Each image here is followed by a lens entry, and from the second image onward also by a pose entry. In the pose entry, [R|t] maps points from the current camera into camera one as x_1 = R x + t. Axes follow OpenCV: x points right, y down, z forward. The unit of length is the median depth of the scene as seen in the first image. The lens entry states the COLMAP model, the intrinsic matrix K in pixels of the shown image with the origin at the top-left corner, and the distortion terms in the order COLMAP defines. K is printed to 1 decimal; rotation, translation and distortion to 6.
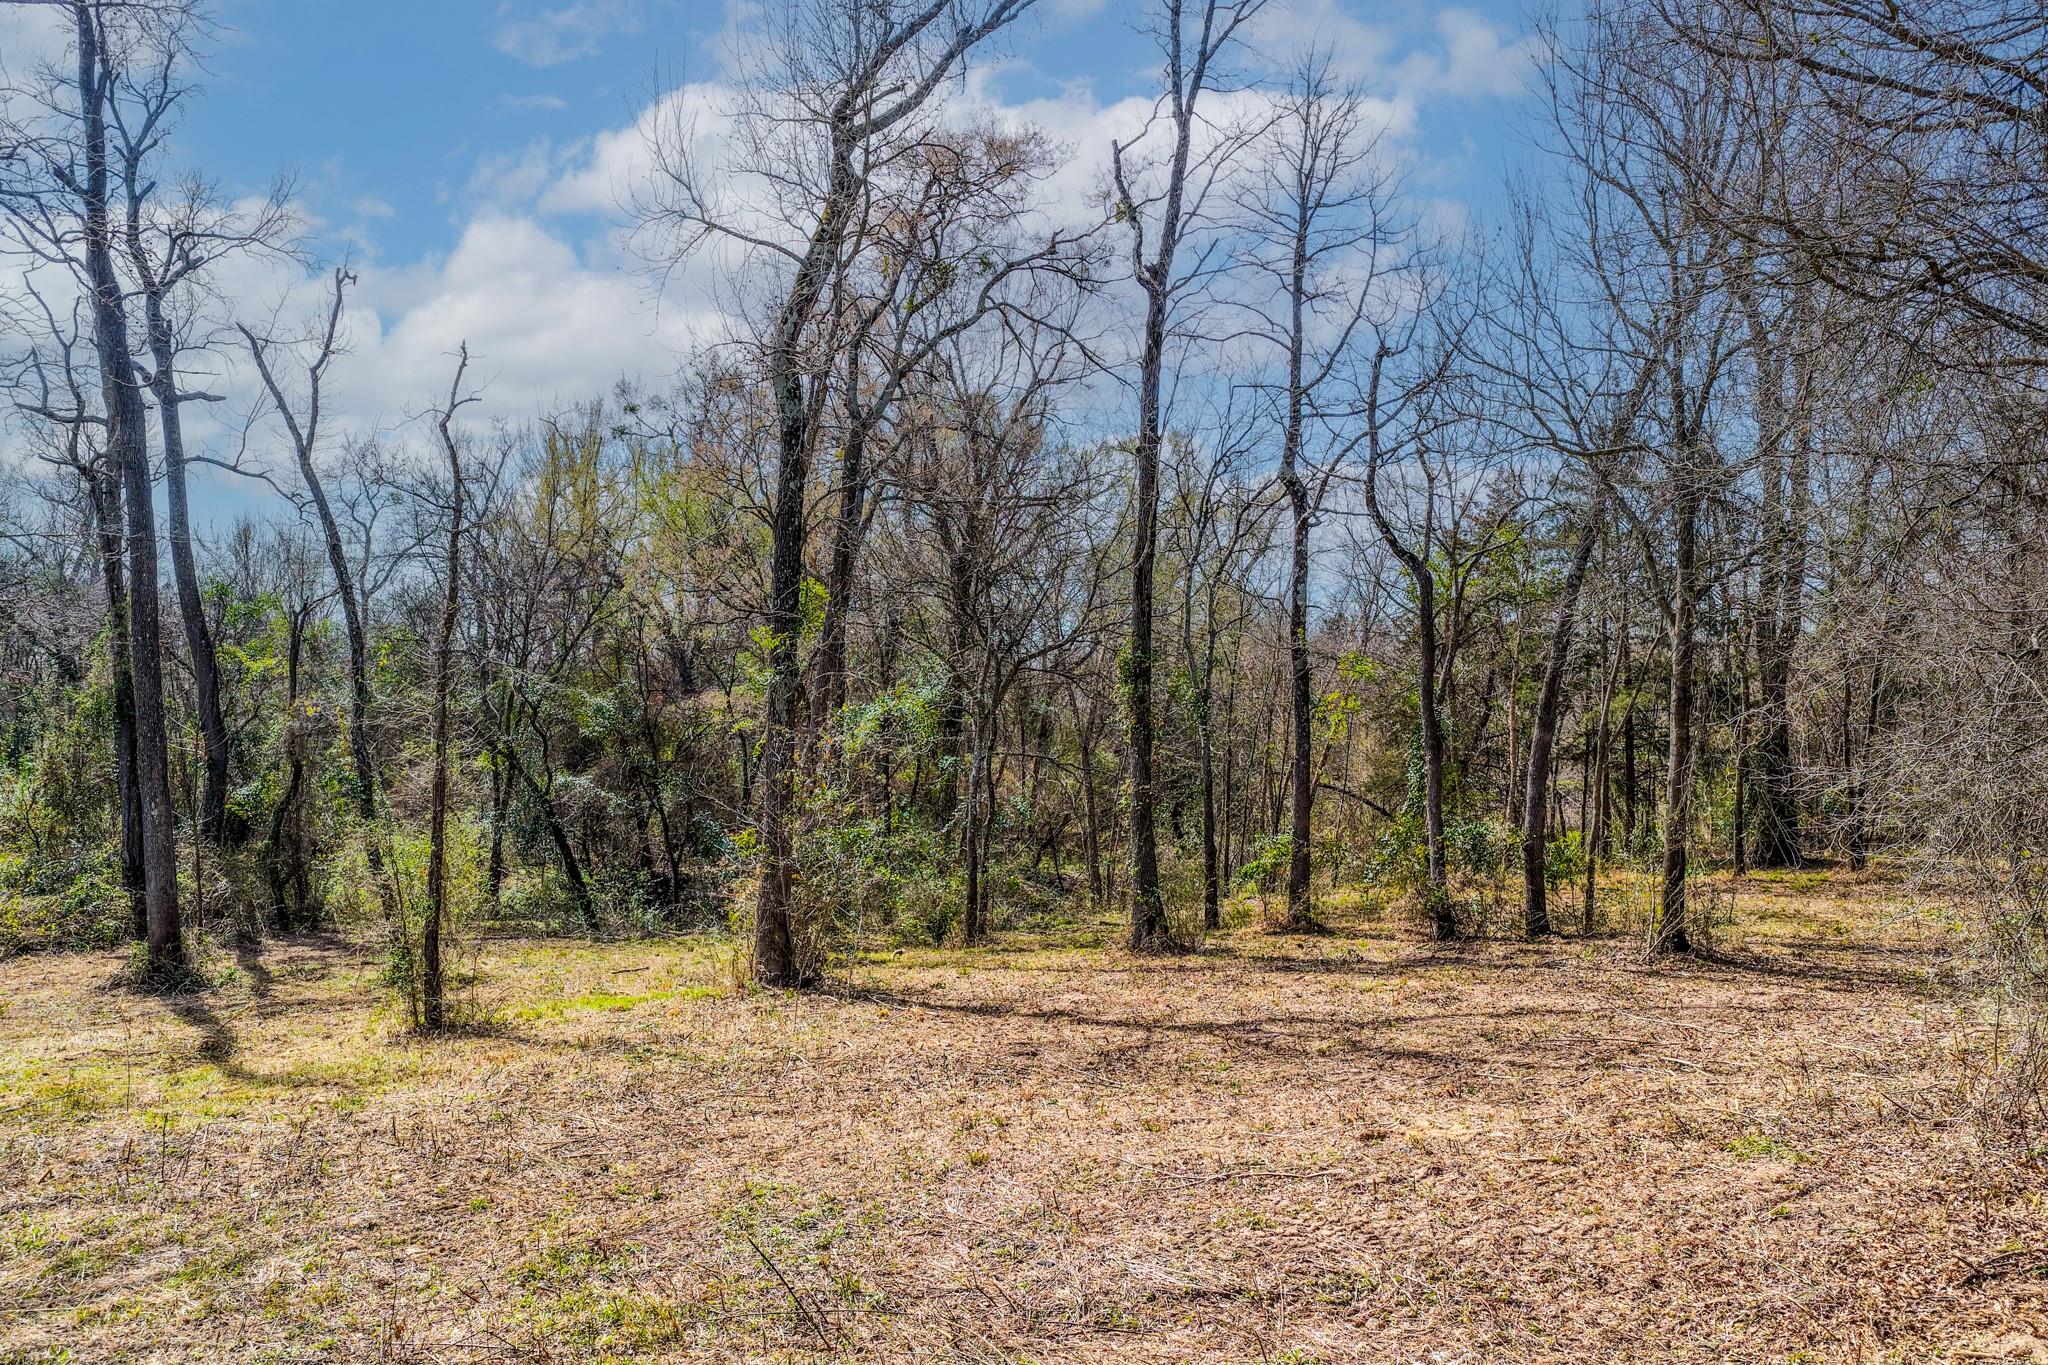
lens RADIAL K [[1764.7, 0, 1036.4], [0, 1764.7, 689.4], [0, 0, 1]] dist [-0.002523, 0.008443]
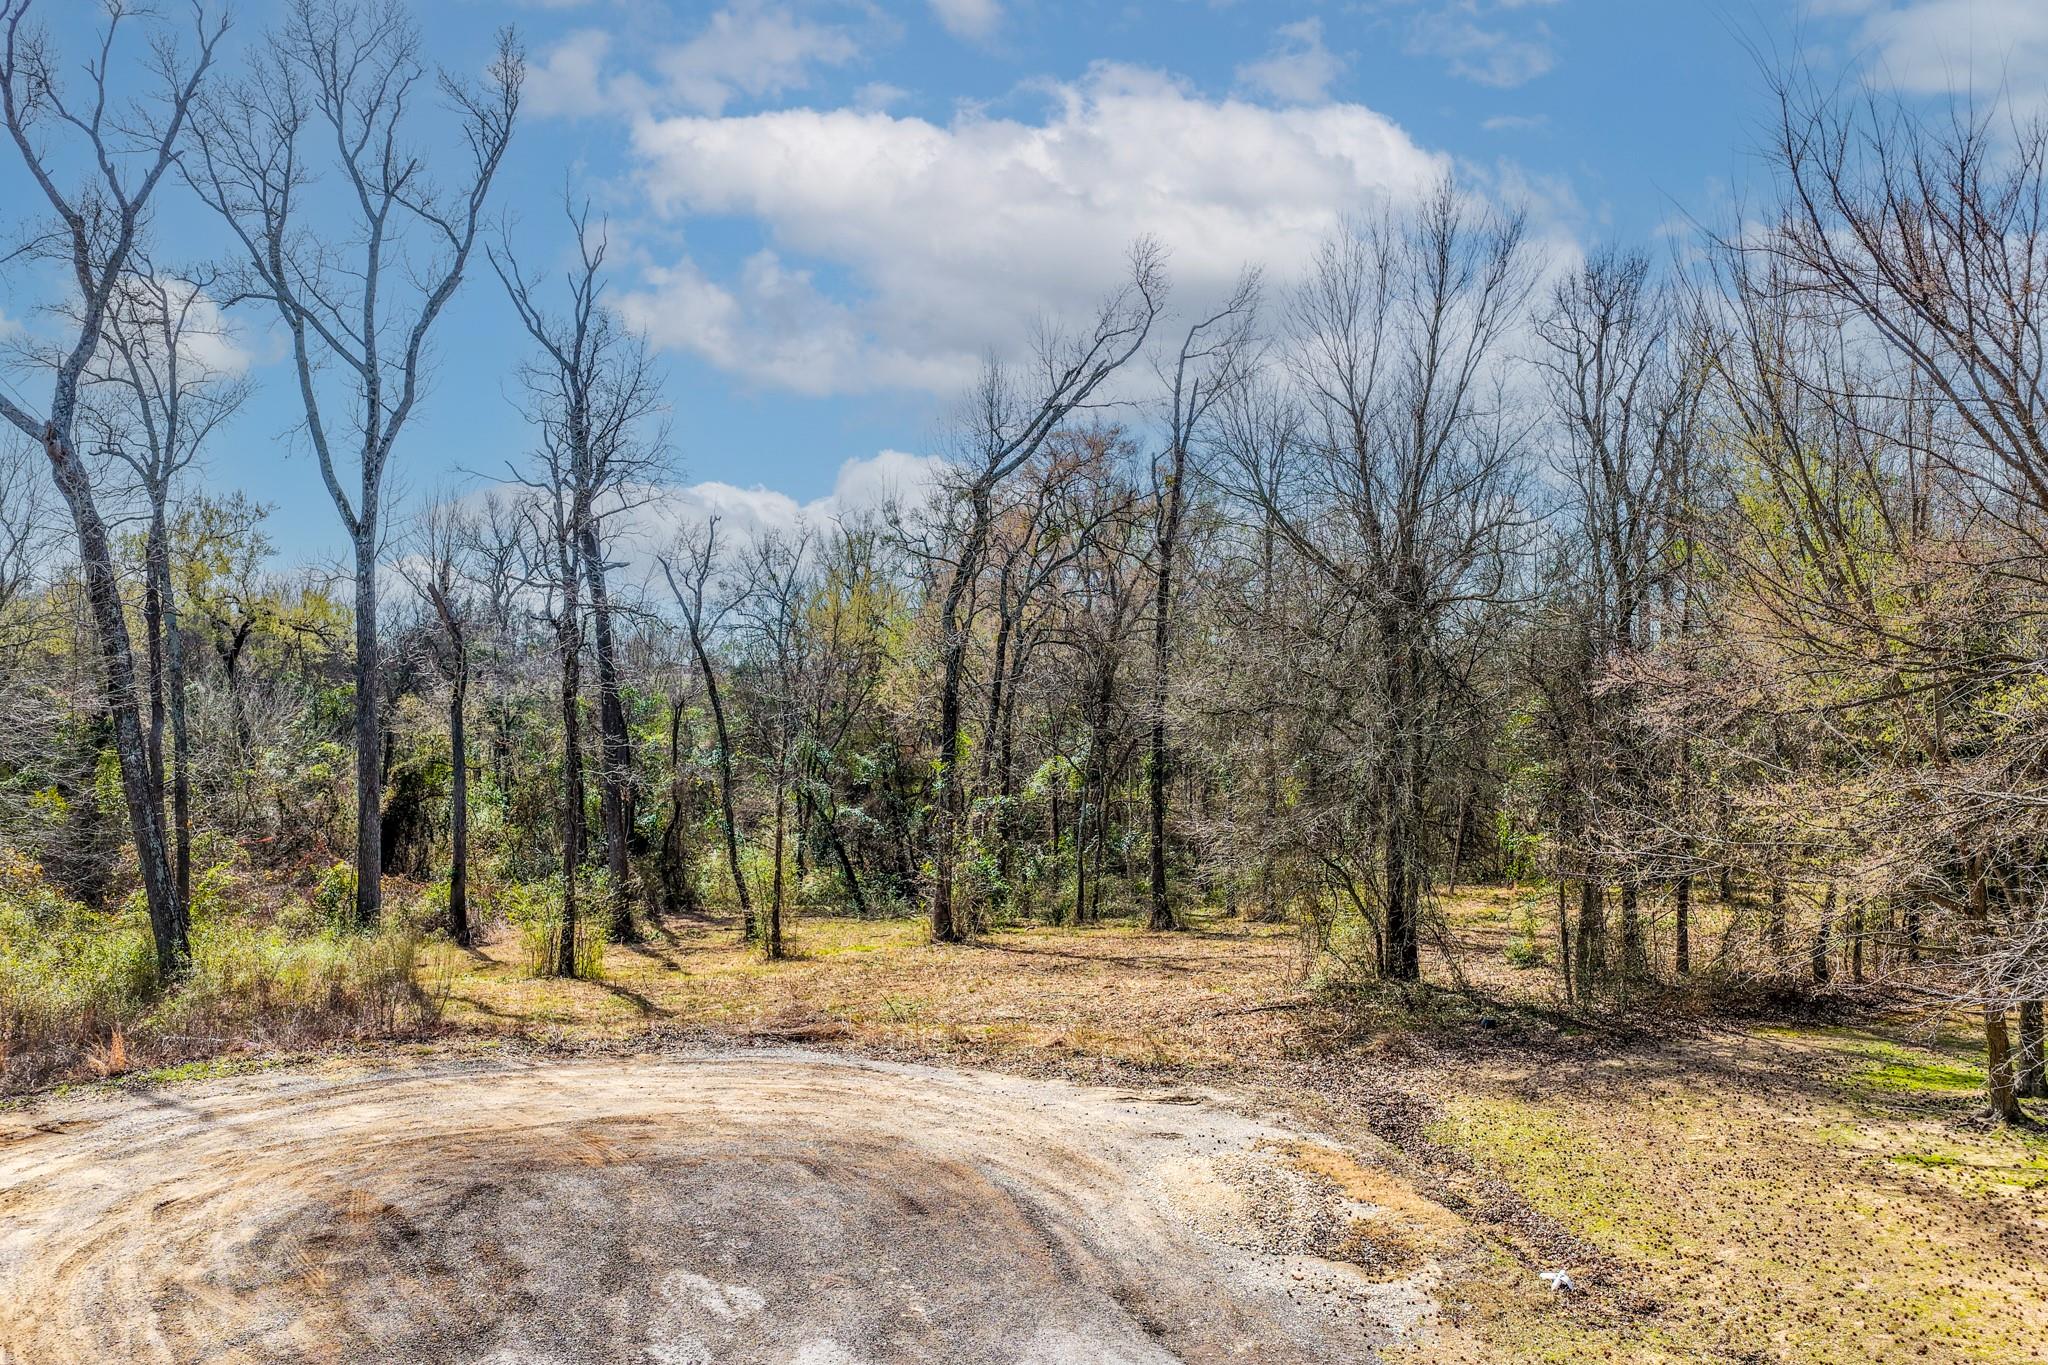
lens RADIAL K [[1764.7, 0, 1036.4], [0, 1764.7, 689.4], [0, 0, 1]] dist [-0.002523, 0.008443]
pose [[0.987528, -0.001893, -0.157434, 0.158836], [0.002620, 0.999987, 0.004414, -0.072508], [0.157423, -0.004771, 0.987520, -0.555215]]
